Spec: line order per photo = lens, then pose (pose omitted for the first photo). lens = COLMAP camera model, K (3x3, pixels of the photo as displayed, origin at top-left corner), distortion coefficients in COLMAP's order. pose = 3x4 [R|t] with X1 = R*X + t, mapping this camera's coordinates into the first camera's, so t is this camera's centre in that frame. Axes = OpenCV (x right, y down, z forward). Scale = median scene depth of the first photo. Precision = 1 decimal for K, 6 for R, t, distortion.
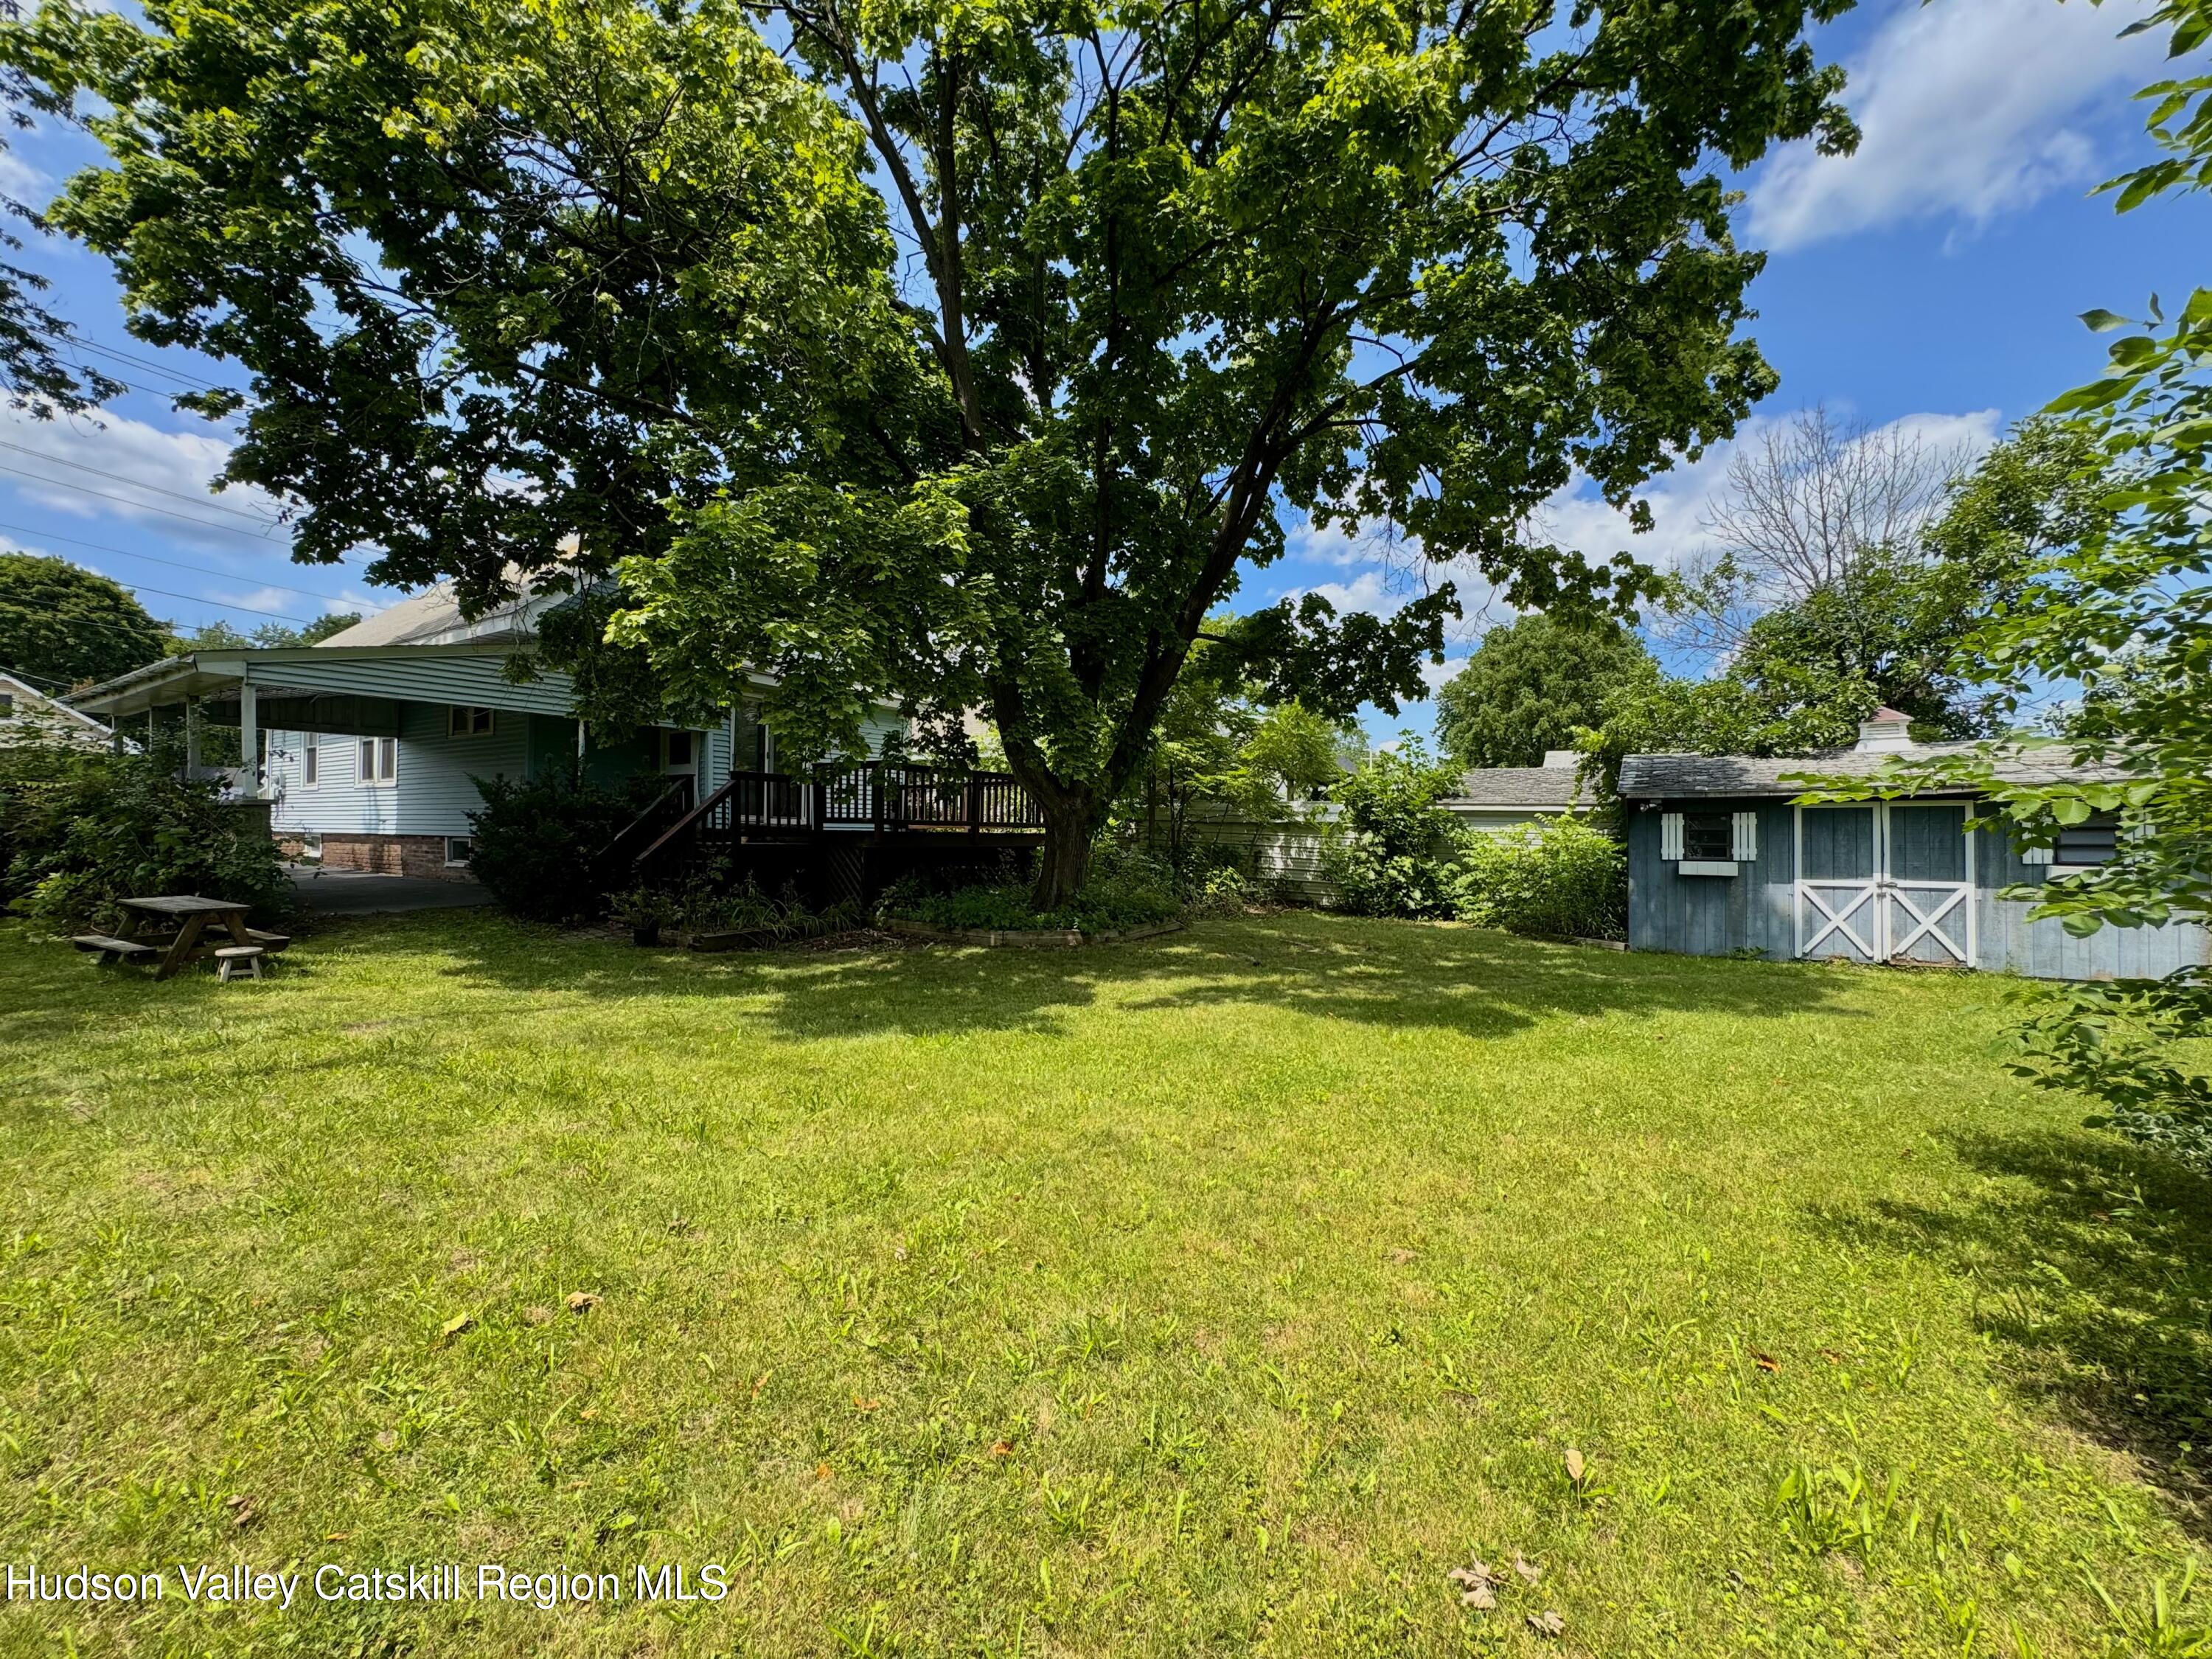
lens RADIAL K [[891.5, 0, 1105.6], [0, 891.5, 829.6], [0, 0, 1]] dist [-0.001577, -0.000261]
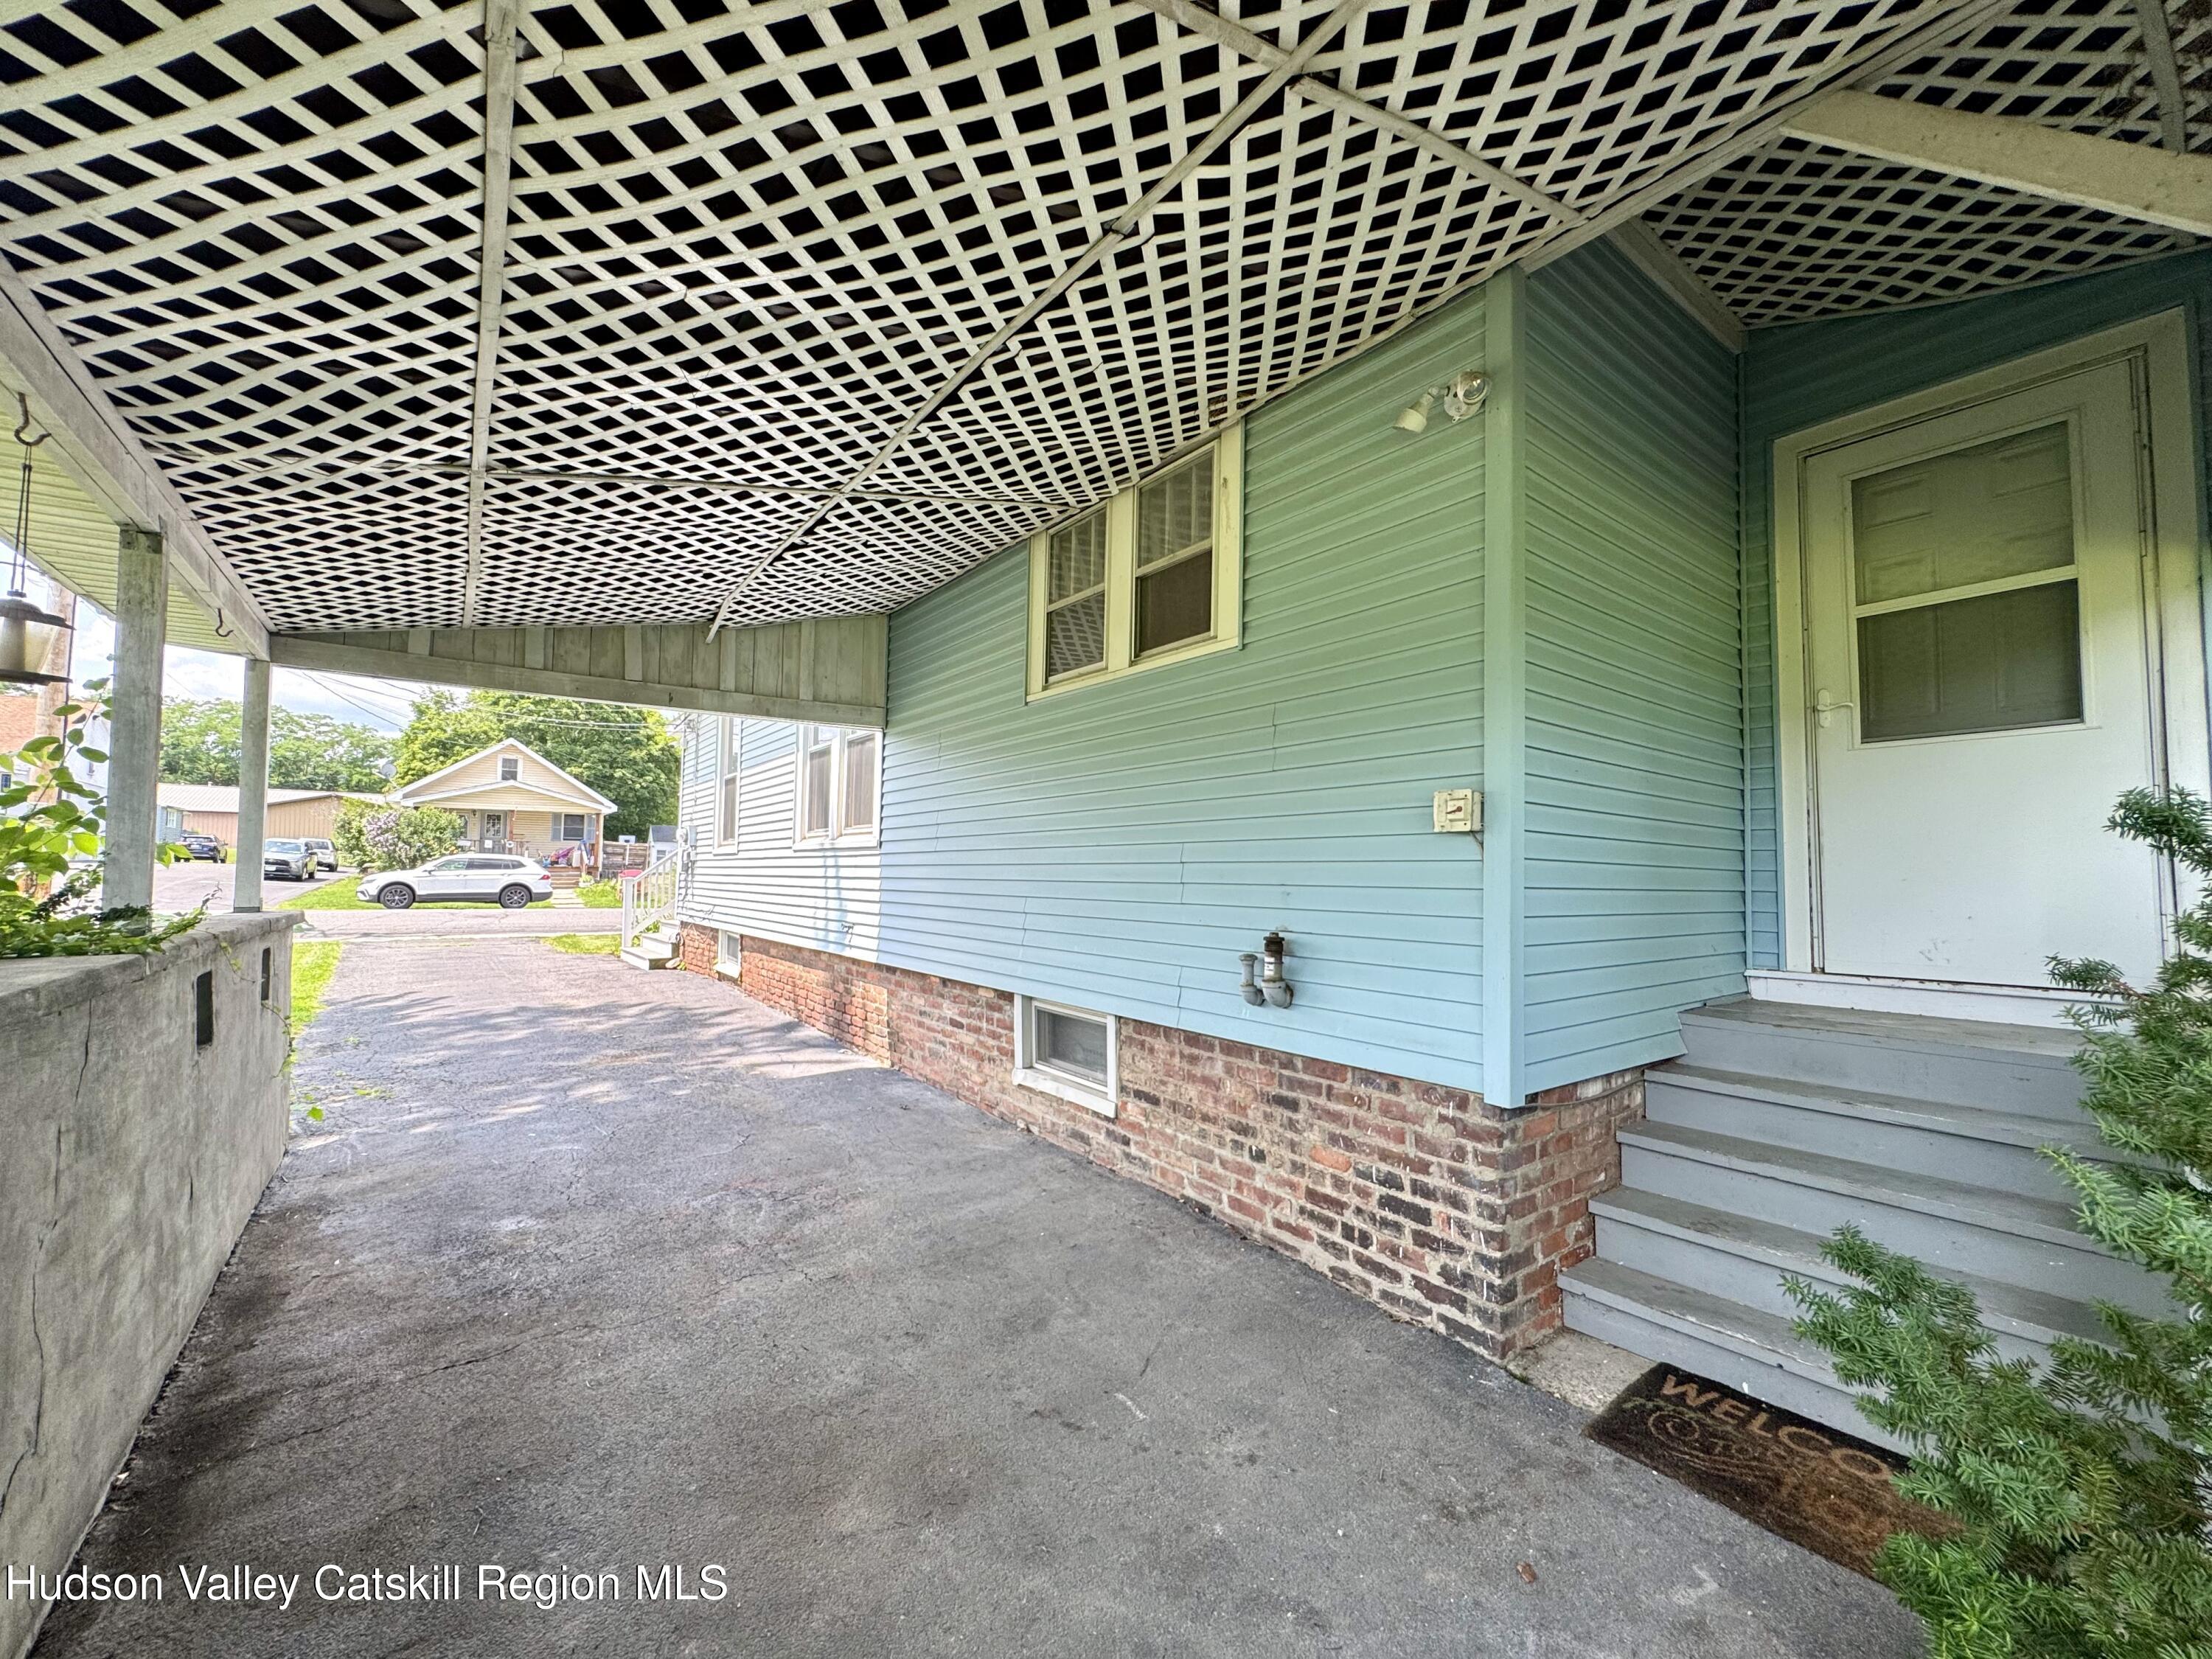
lens RADIAL K [[891.5, 0, 1112.1], [0, 891.5, 833.3], [0, 0, 1]] dist [-0.001577, -0.000261]
pose [[0.936925, -0.008664, -0.349424, -0.542507], [-0.006718, 0.999062, -0.042783, -0.036228], [0.349467, 0.042432, 0.935988, 0.638899]]
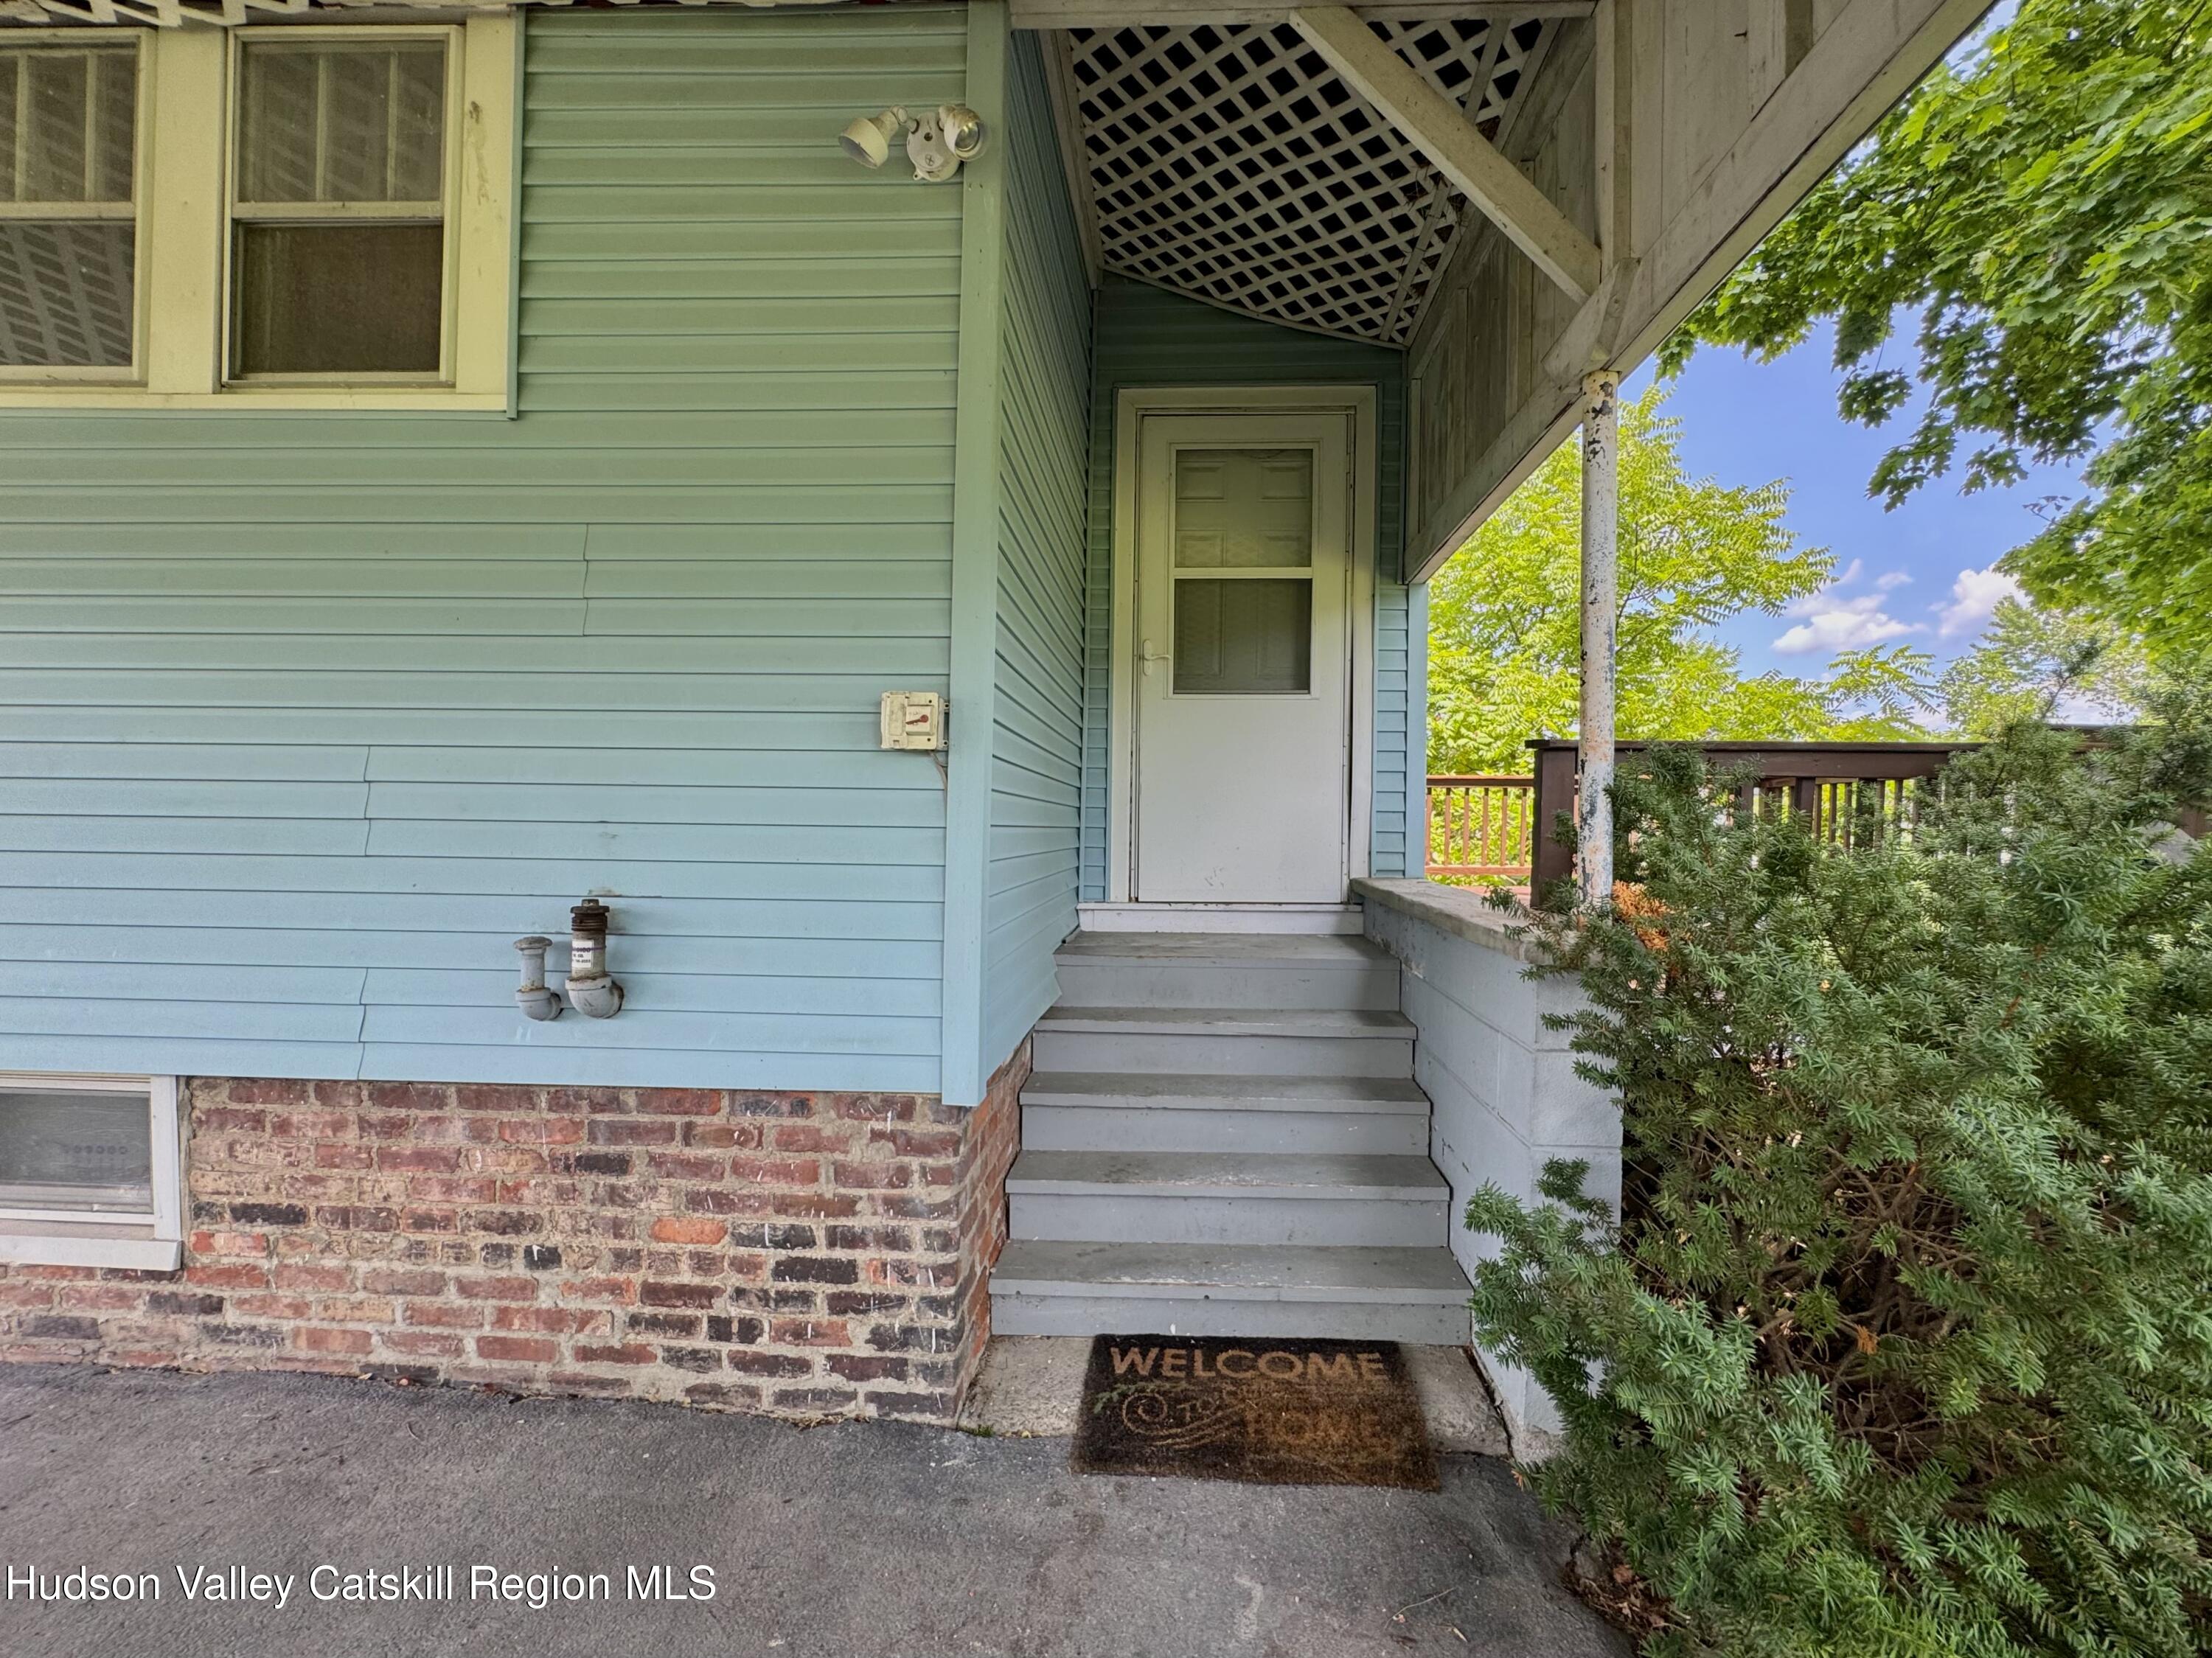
lens RADIAL K [[891.4, 0, 1102.0], [0, 891.4, 830.6], [0, 0, 1]] dist [-0.001577, -0.000261]
pose [[0.861580, 0.004969, 0.507598, -0.582997], [-0.015030, 0.999763, 0.015725, -0.035192], [-0.507400, -0.021177, 0.861451, 0.702756]]
